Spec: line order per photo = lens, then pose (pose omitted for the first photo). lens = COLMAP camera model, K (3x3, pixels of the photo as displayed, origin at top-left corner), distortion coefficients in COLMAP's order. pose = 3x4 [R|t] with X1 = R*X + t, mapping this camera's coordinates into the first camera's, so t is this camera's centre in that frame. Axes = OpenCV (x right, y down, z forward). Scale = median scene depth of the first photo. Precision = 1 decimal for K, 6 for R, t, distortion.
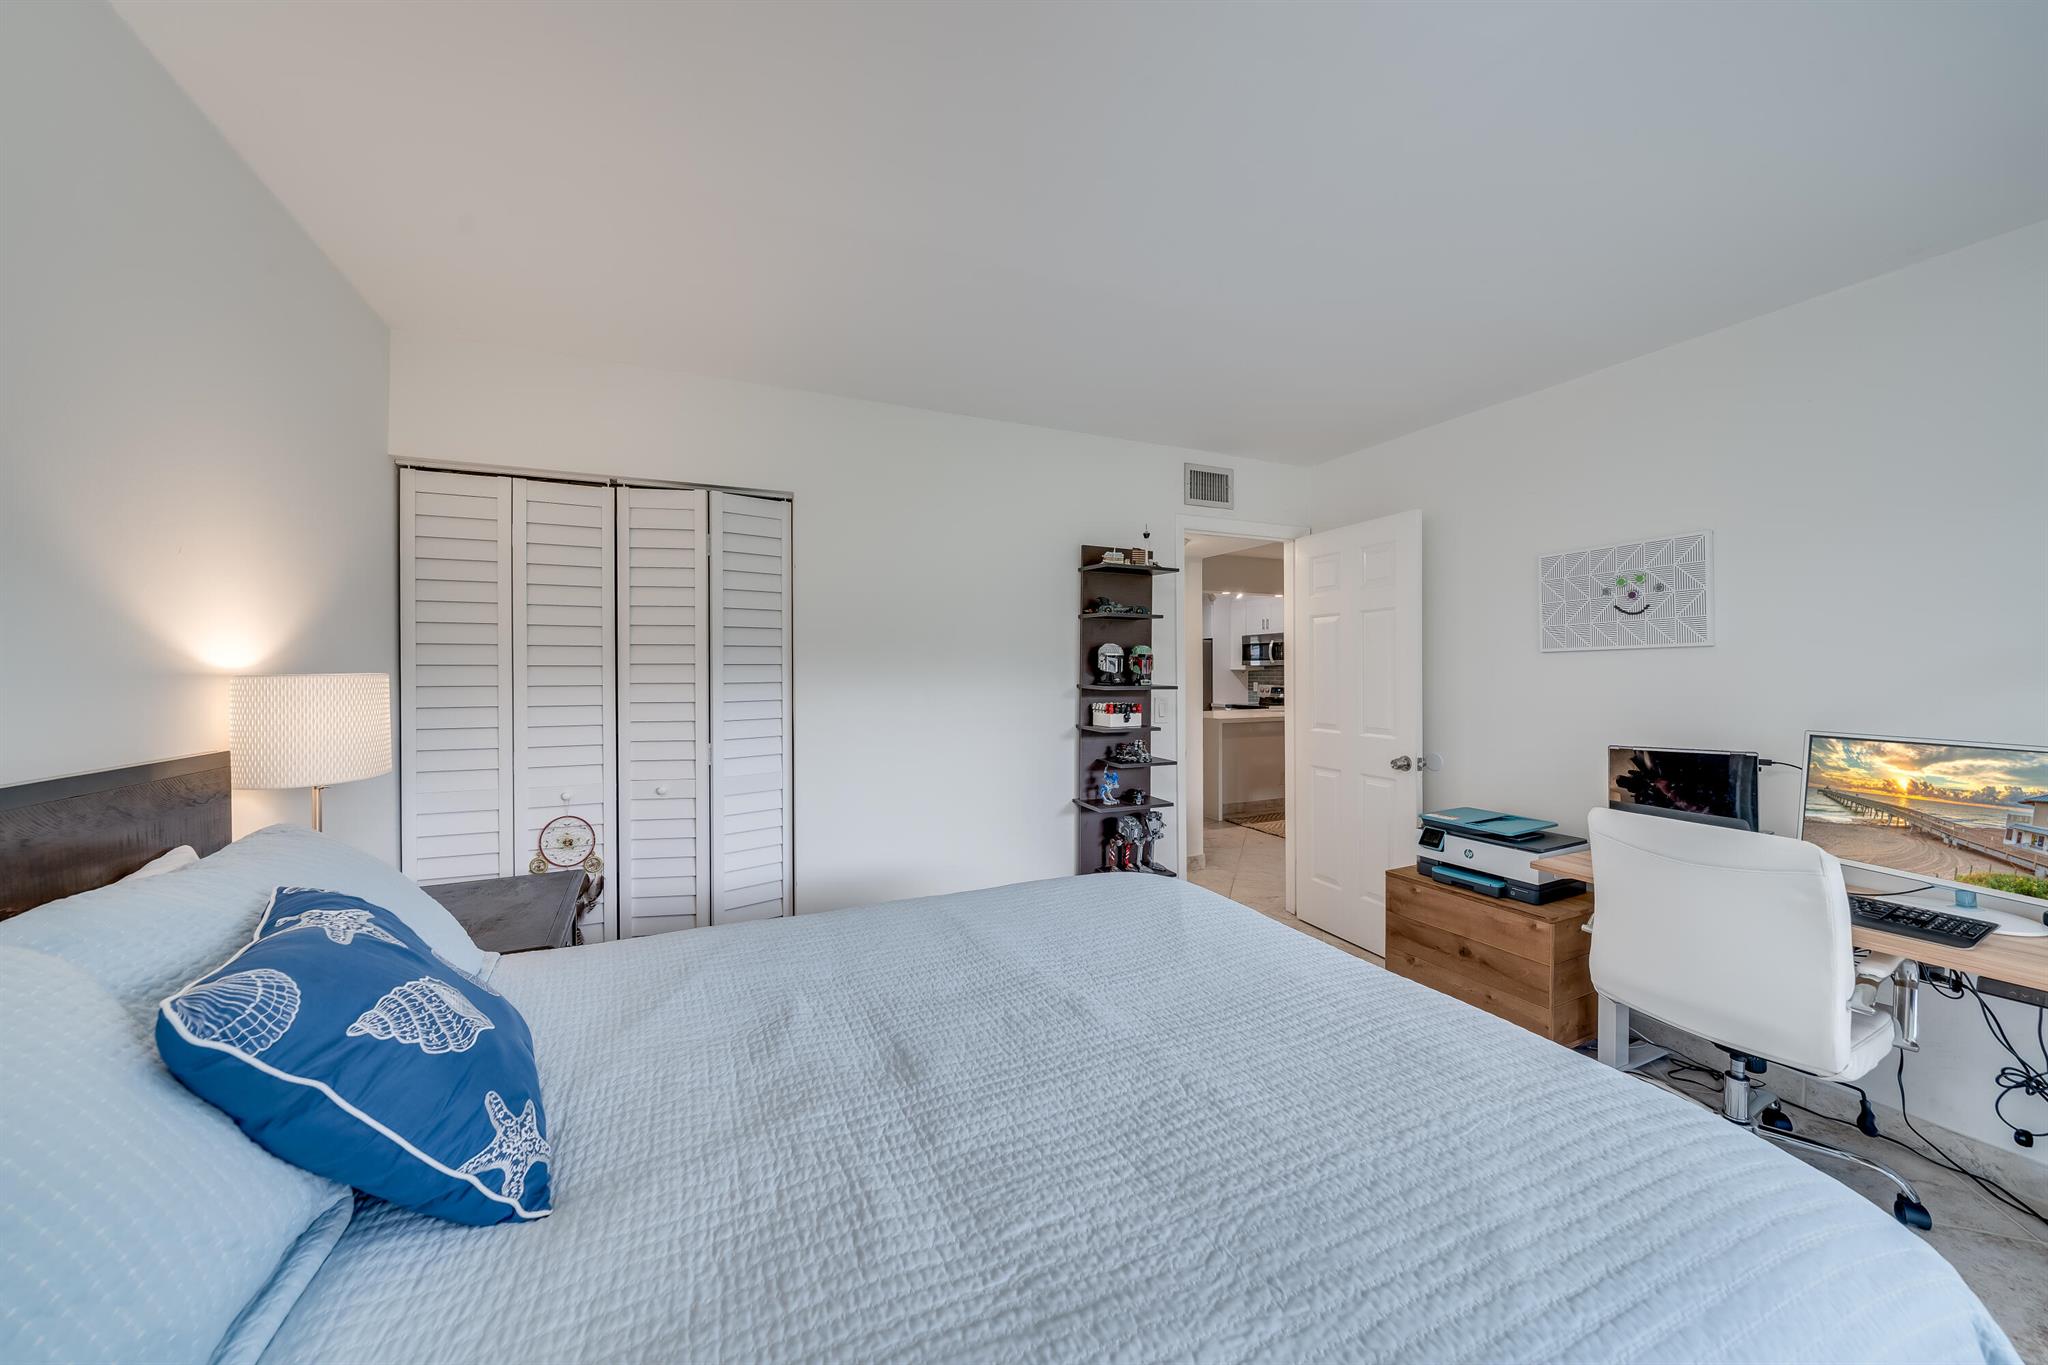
lens RADIAL K [[707.2, 0, 1013.2], [0, 707.2, 678.3], [0, 0, 1]] dist [-0.003079, -0.000234]
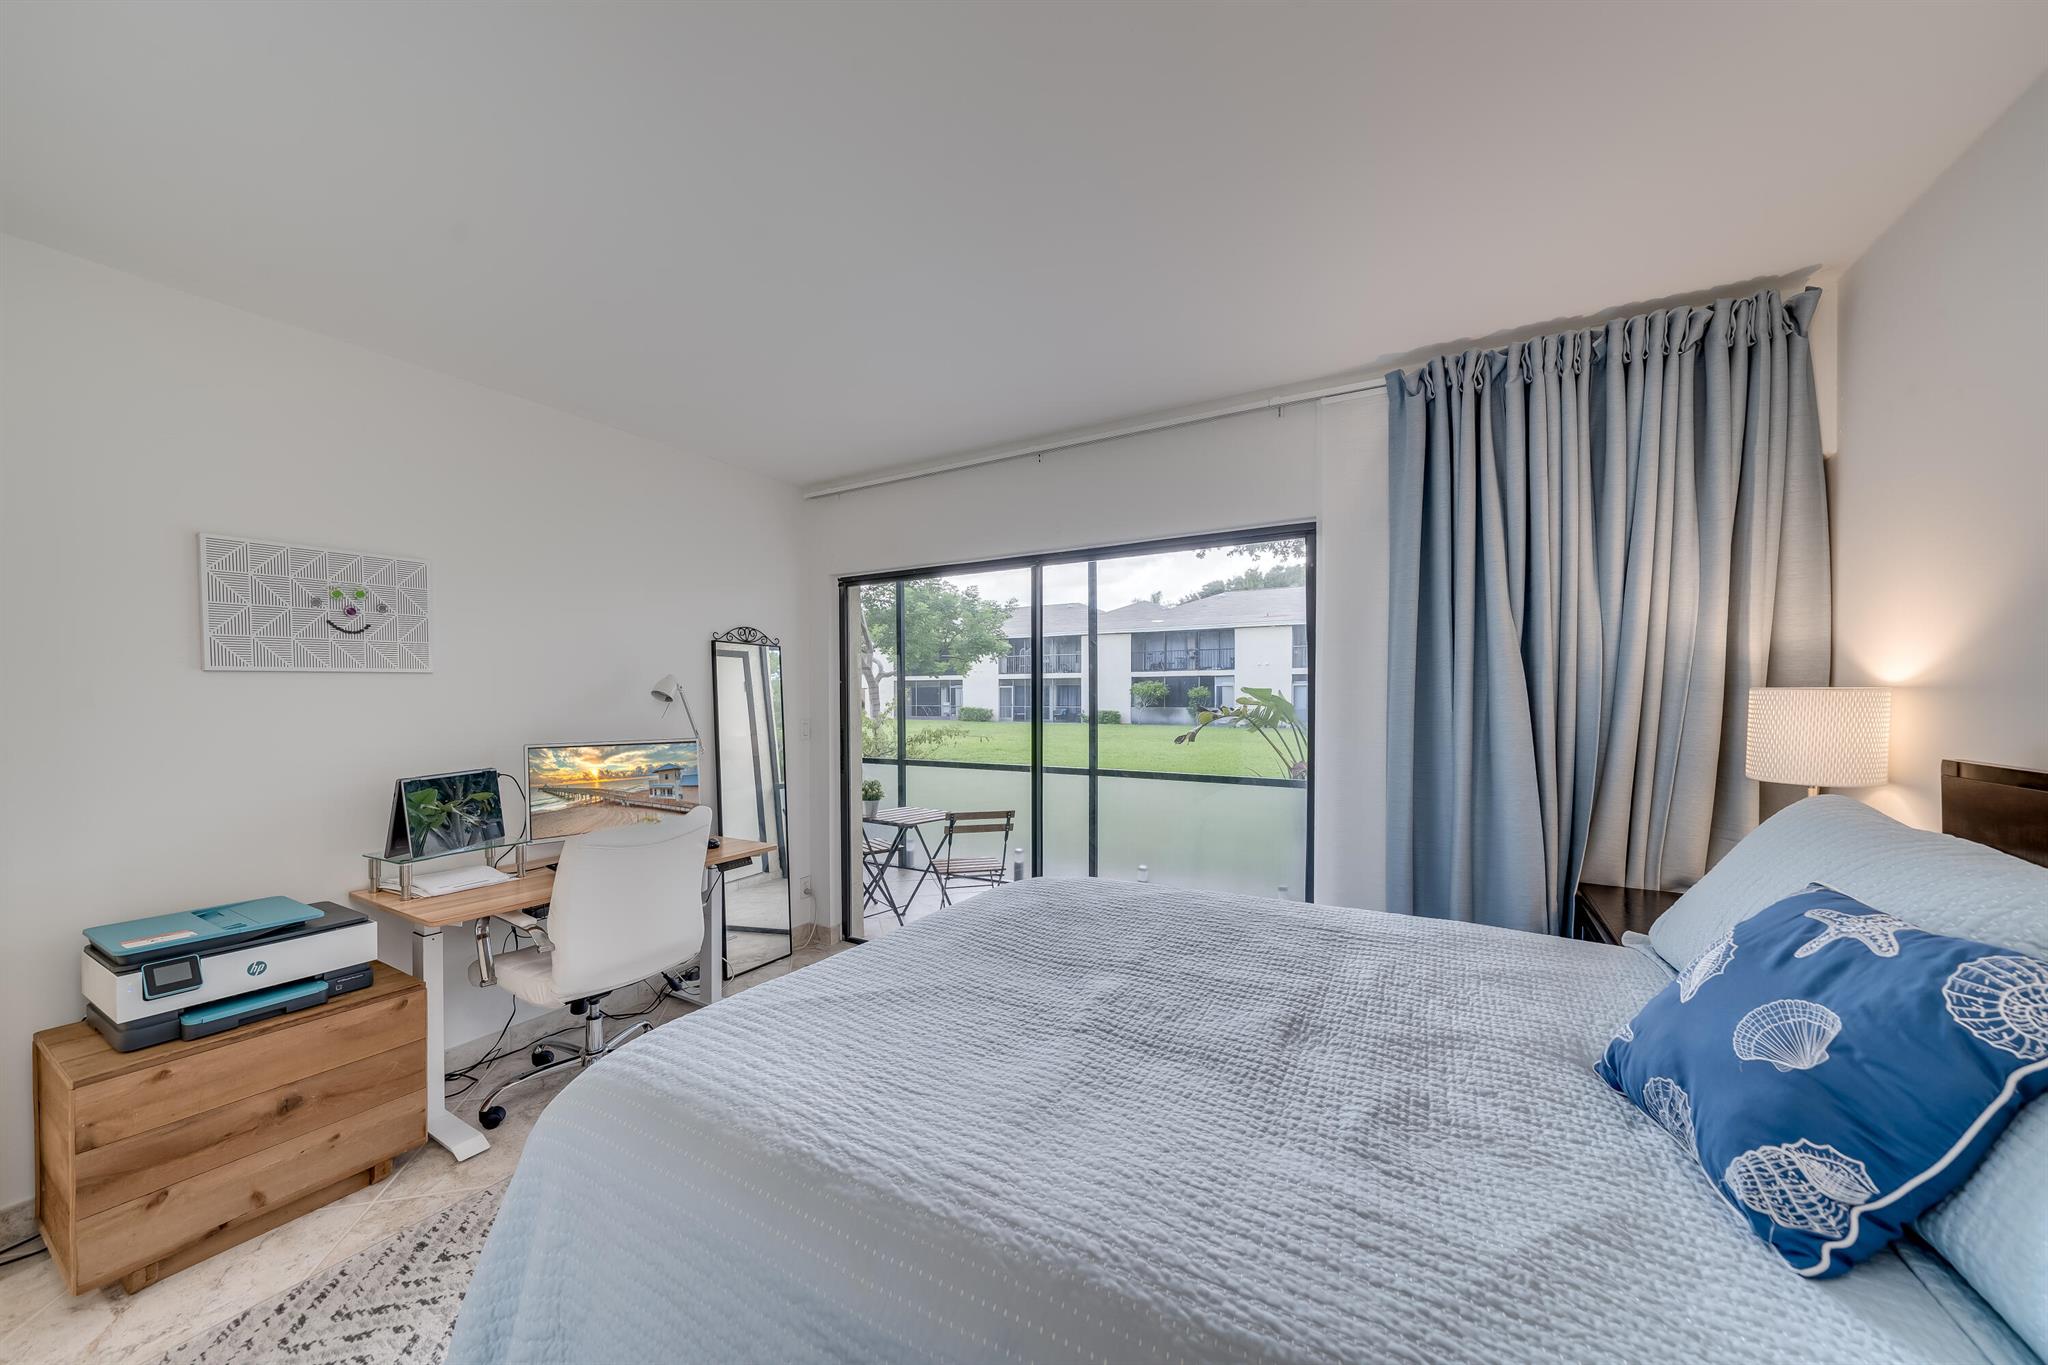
lens RADIAL K [[707.2, 0, 1028.3], [0, 707.2, 700.1], [0, 0, 1]] dist [-0.003079, -0.000234]
pose [[-0.589361, -0.001581, 0.807868, -0.450820], [0.009722, 0.999912, 0.009050, -0.007822], [-0.807811, 0.013188, -0.589294, 1.093561]]
